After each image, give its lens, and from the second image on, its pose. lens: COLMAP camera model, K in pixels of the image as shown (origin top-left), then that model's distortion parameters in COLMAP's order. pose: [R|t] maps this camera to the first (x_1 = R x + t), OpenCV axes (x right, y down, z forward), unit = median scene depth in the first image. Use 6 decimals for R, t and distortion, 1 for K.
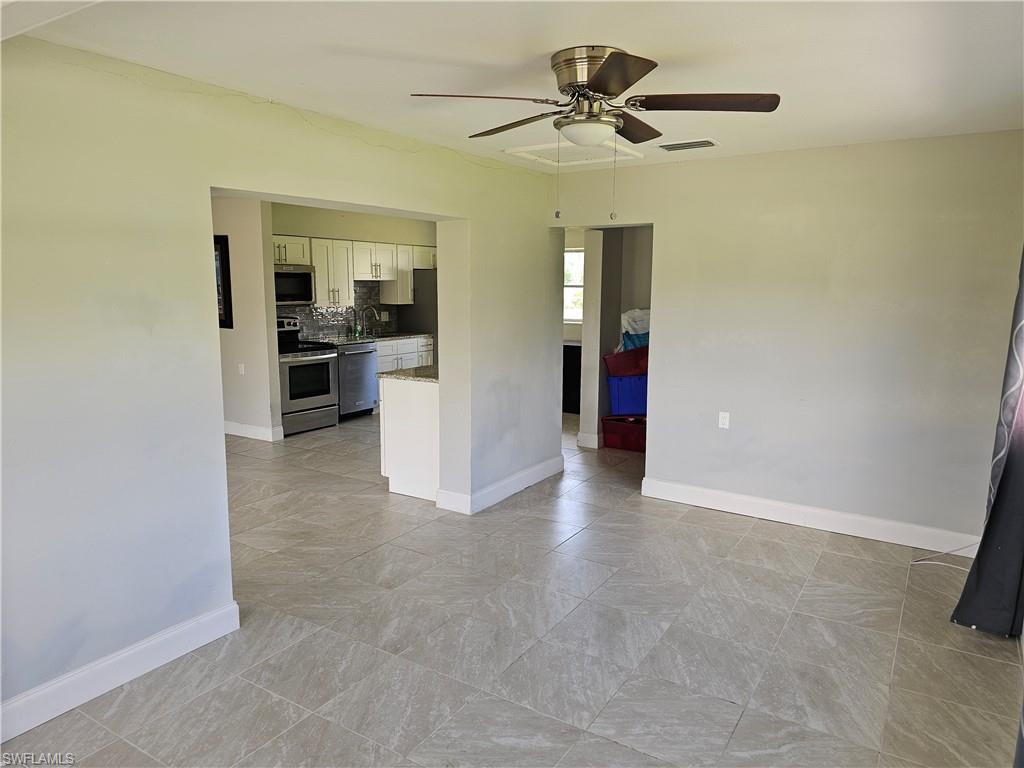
lens RADIAL K [[687.1, 0, 512.0], [0, 687.1, 384.0], [0, 0, 1]] dist [0.000153, 0.000010]
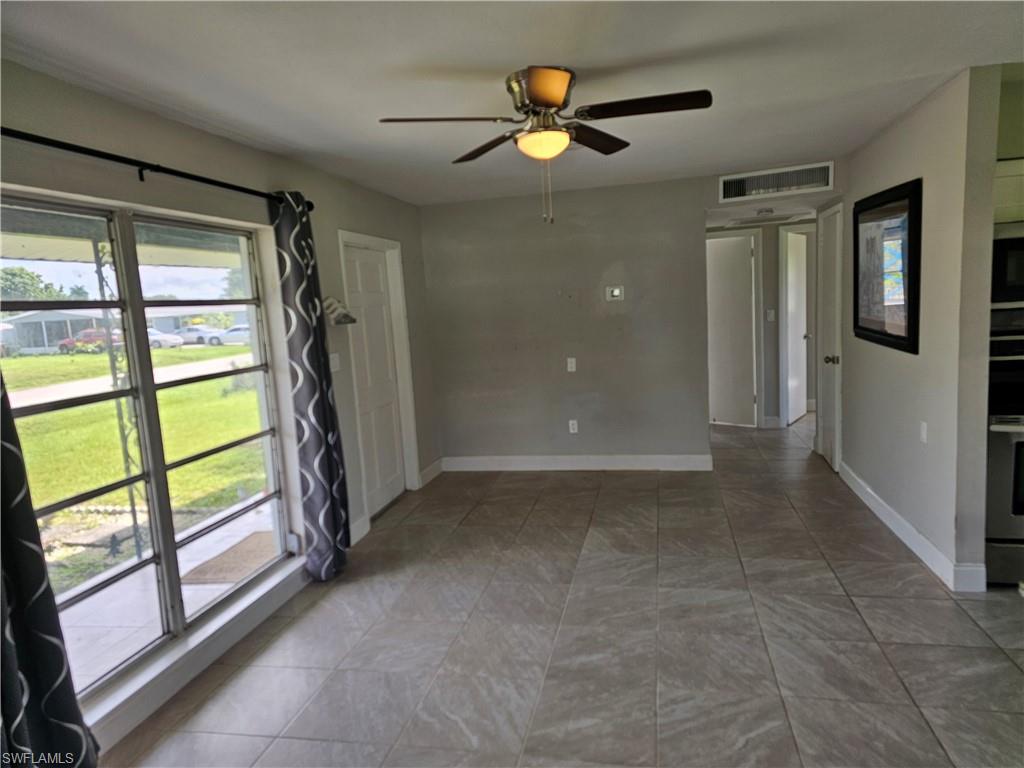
lens RADIAL K [[674.3, 0, 512.0], [0, 674.3, 384.0], [0, 0, 1]] dist [-0.000016, 0.000164]
pose [[0.343058, 0.091147, -0.934881, -0.022137], [-0.077362, 0.994641, 0.068585, -0.071106], [0.936123, 0.048795, 0.348271, 0.538011]]
